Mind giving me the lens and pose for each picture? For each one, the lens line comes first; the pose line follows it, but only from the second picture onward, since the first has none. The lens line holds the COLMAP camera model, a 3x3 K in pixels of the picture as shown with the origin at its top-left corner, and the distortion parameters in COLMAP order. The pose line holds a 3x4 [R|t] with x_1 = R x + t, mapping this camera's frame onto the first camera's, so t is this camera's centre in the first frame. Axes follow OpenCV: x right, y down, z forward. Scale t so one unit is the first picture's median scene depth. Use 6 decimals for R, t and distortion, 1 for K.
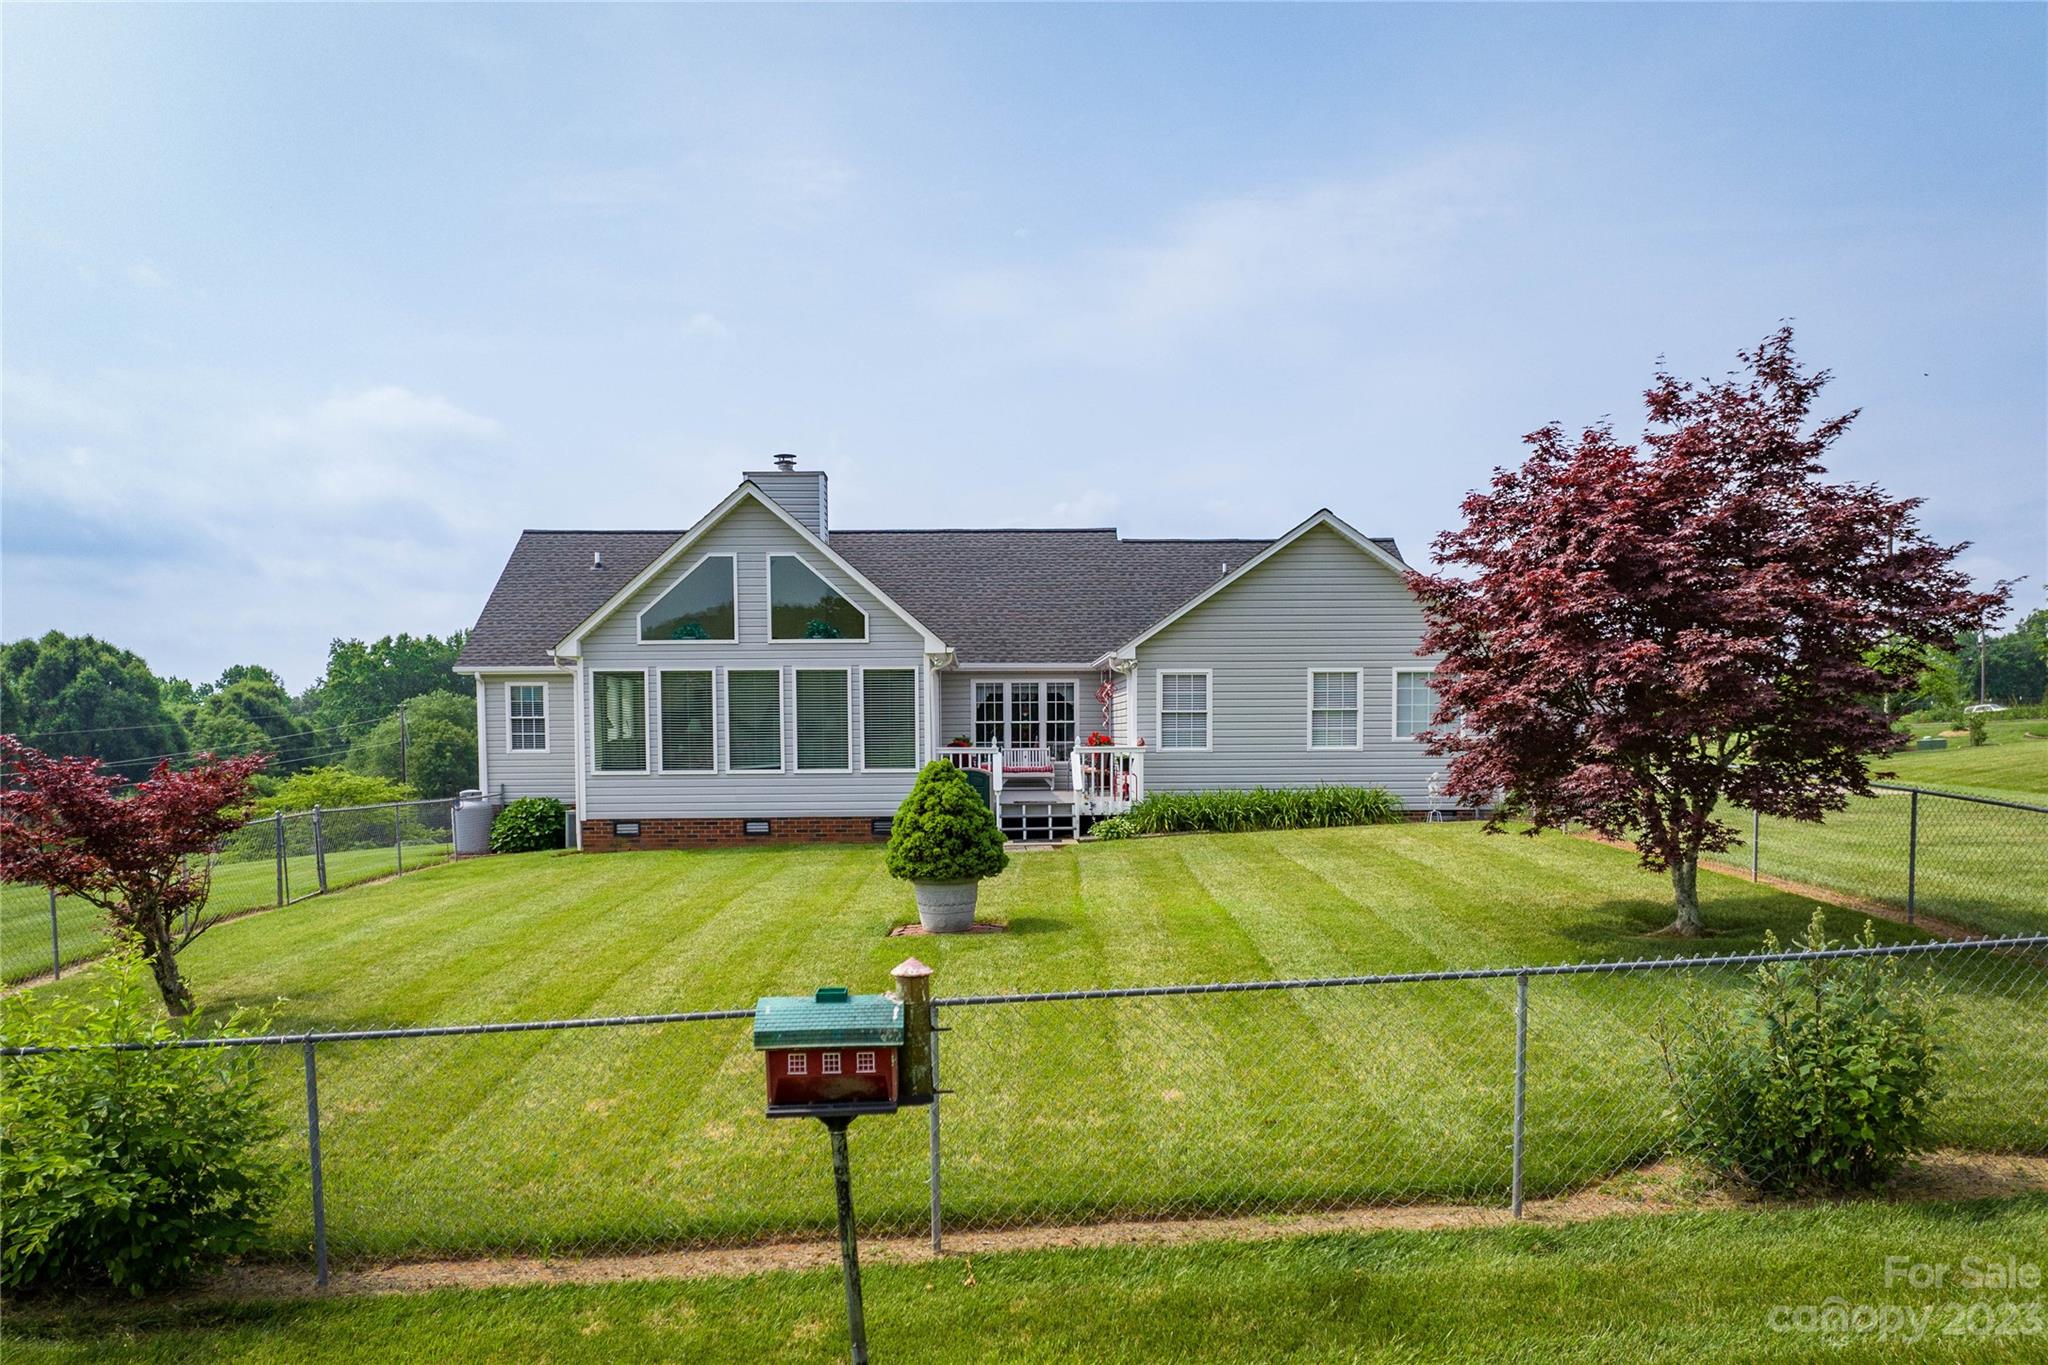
lens RADIAL K [[1519.8, 0, 1060.0], [0, 1519.8, 849.2], [0, 0, 1]] dist [-0.010696, -0.005574]
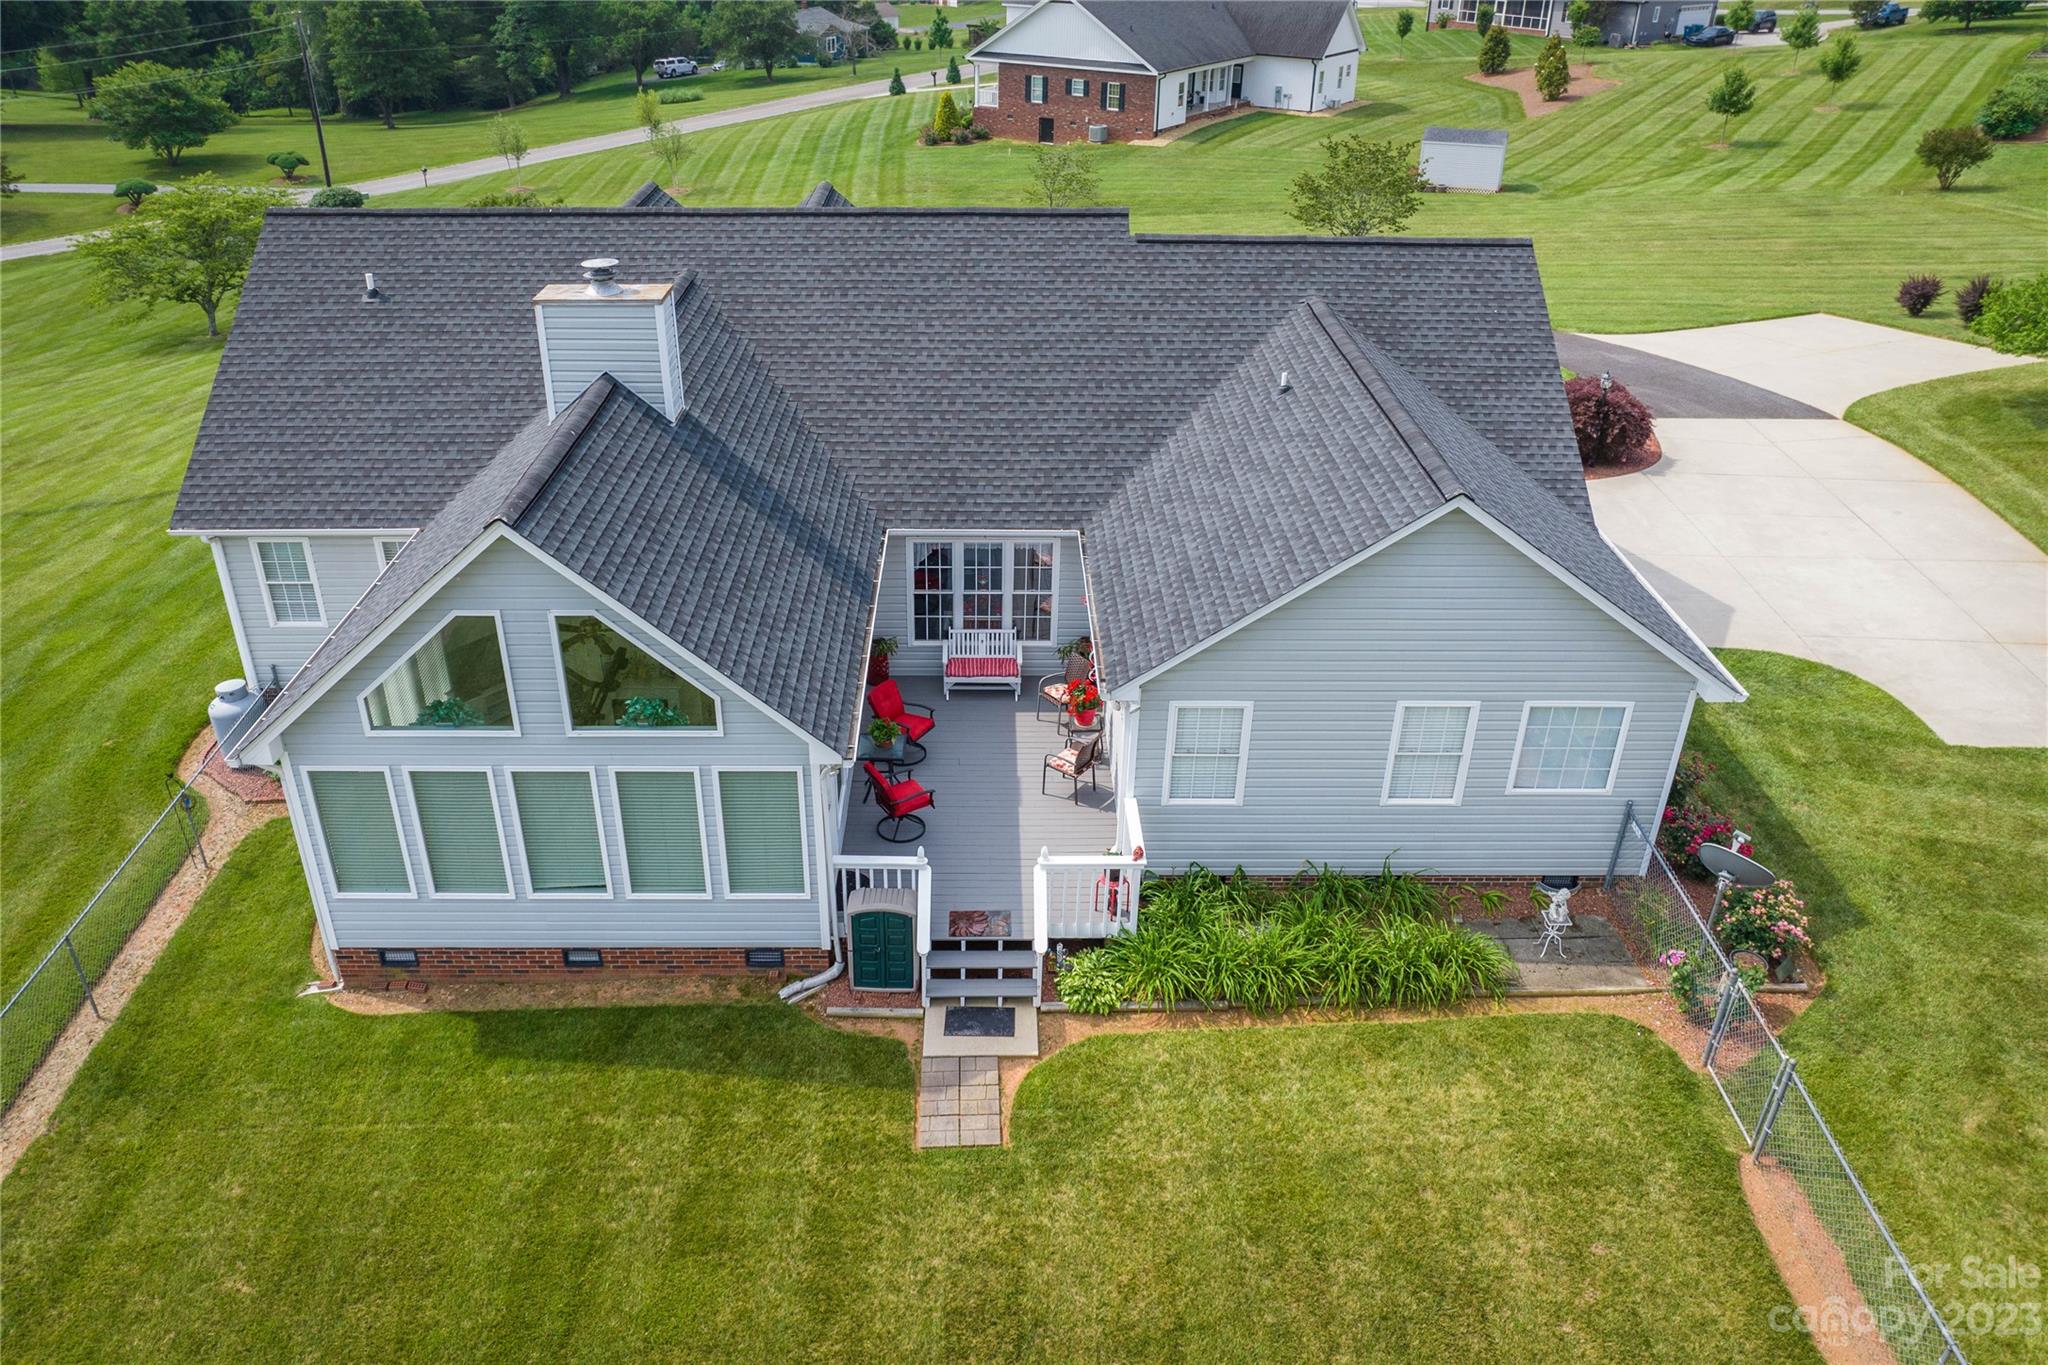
lens RADIAL K [[1469.6, 0, 1023.3], [0, 1469.6, 699.6], [0, 0, 1]] dist [-0.033802, 0.000059]
pose [[0.999280, 0.036125, -0.011630, 0.006992], [-0.027835, 0.905971, 0.422424, -0.390110], [0.025797, -0.421796, 0.906324, 0.419029]]
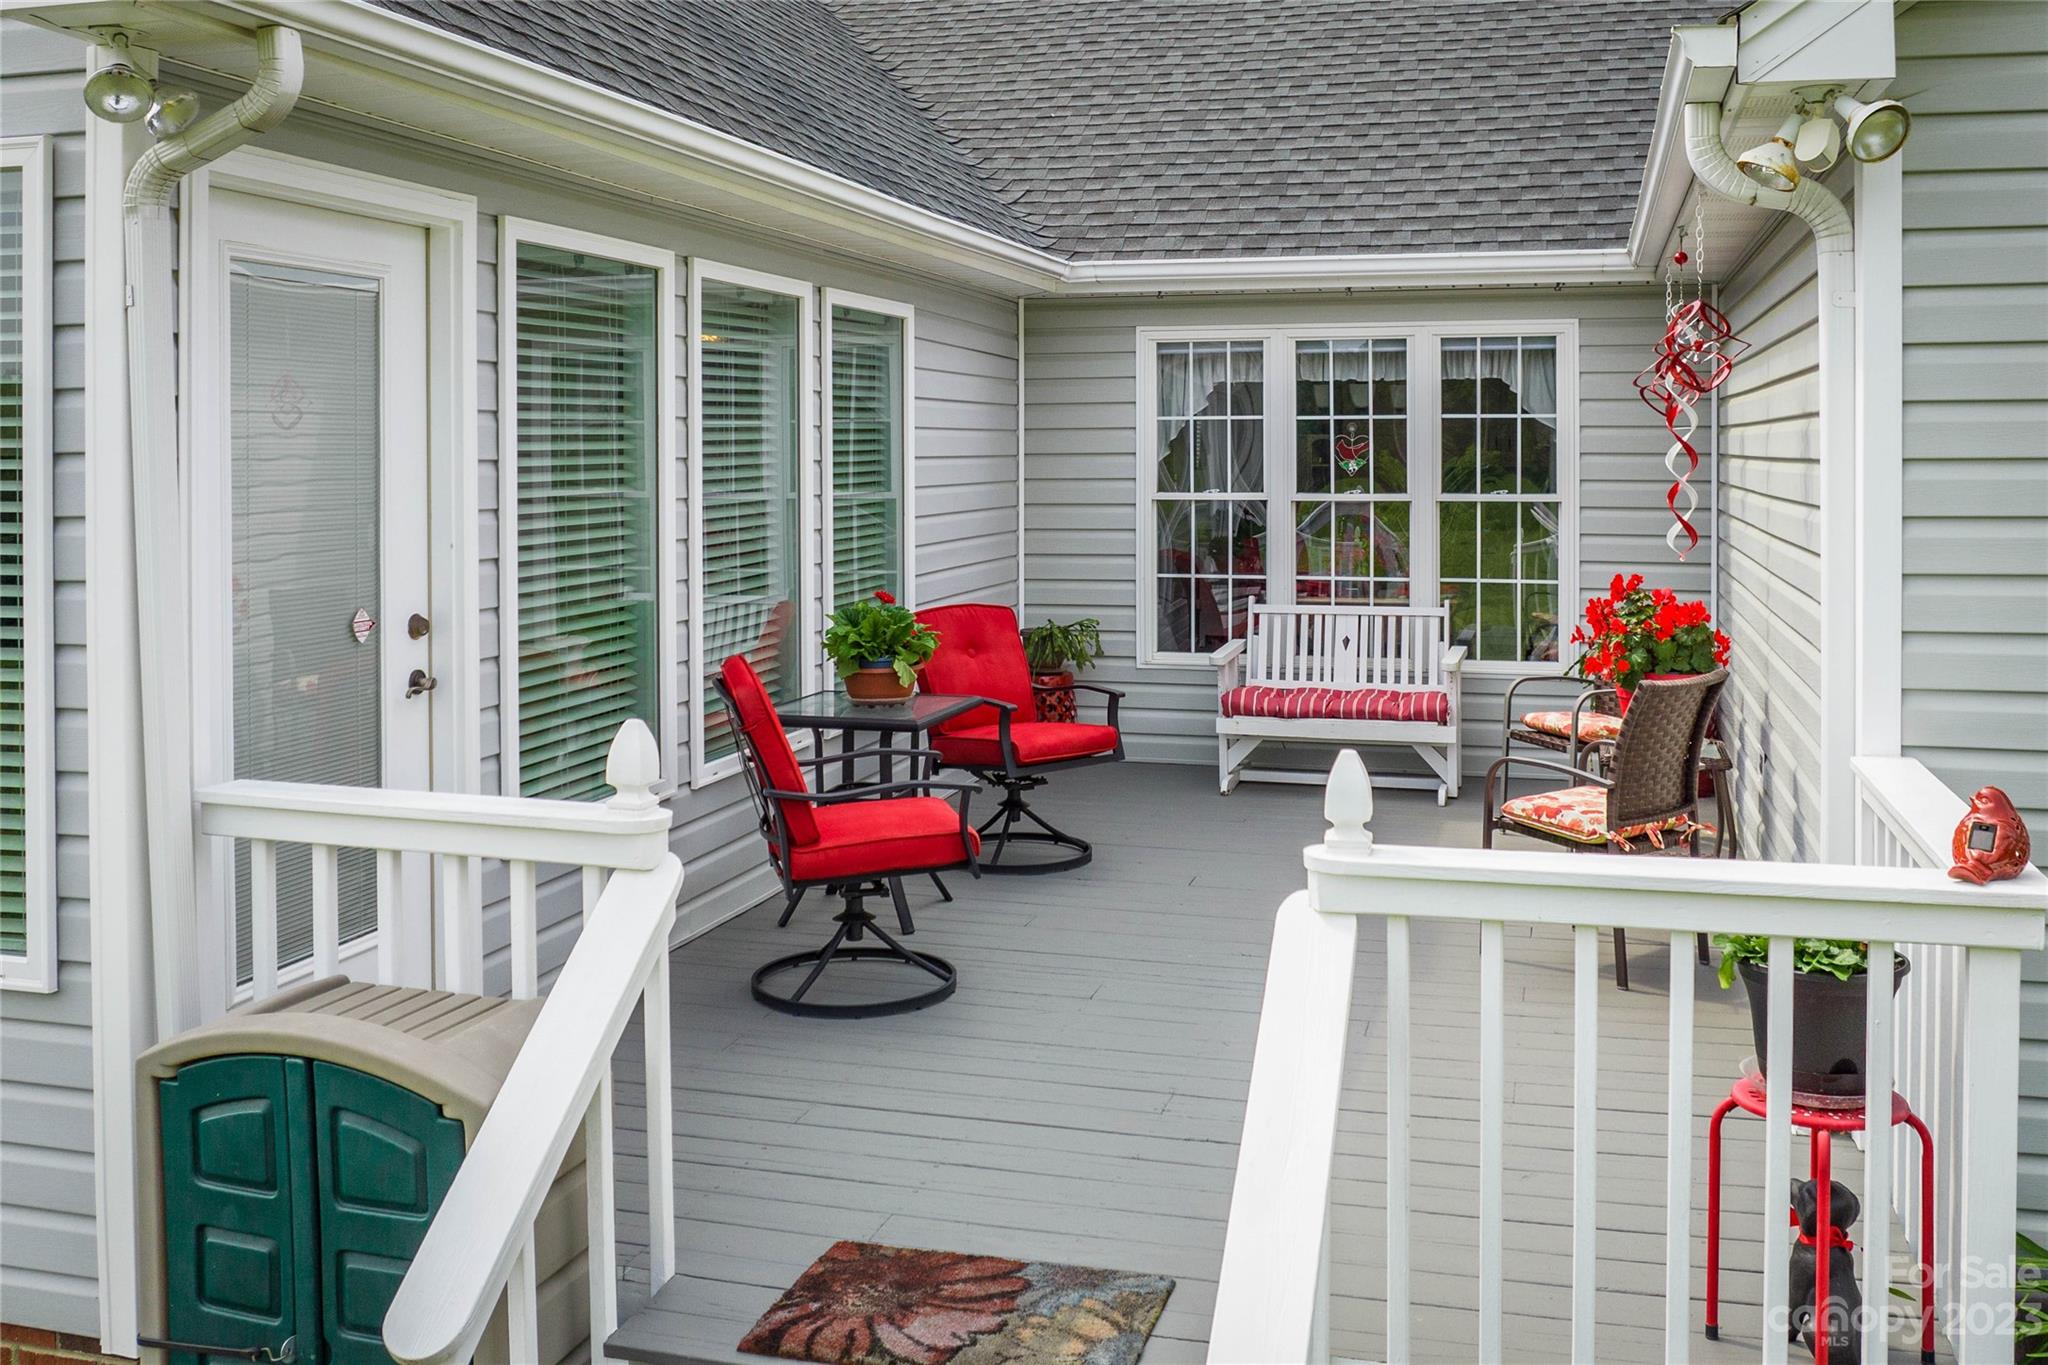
lens RADIAL K [[1840.1, 0, 1104.9], [0, 1840.1, 440.6], [0, 0, 1]] dist [-0.009504, -0.005679]
pose [[0.954685, 0.002941, -0.297604, 0.032378], [-0.026811, 0.996735, -0.076157, -0.081709], [0.296408, 0.080685, 0.951647, 0.833565]]
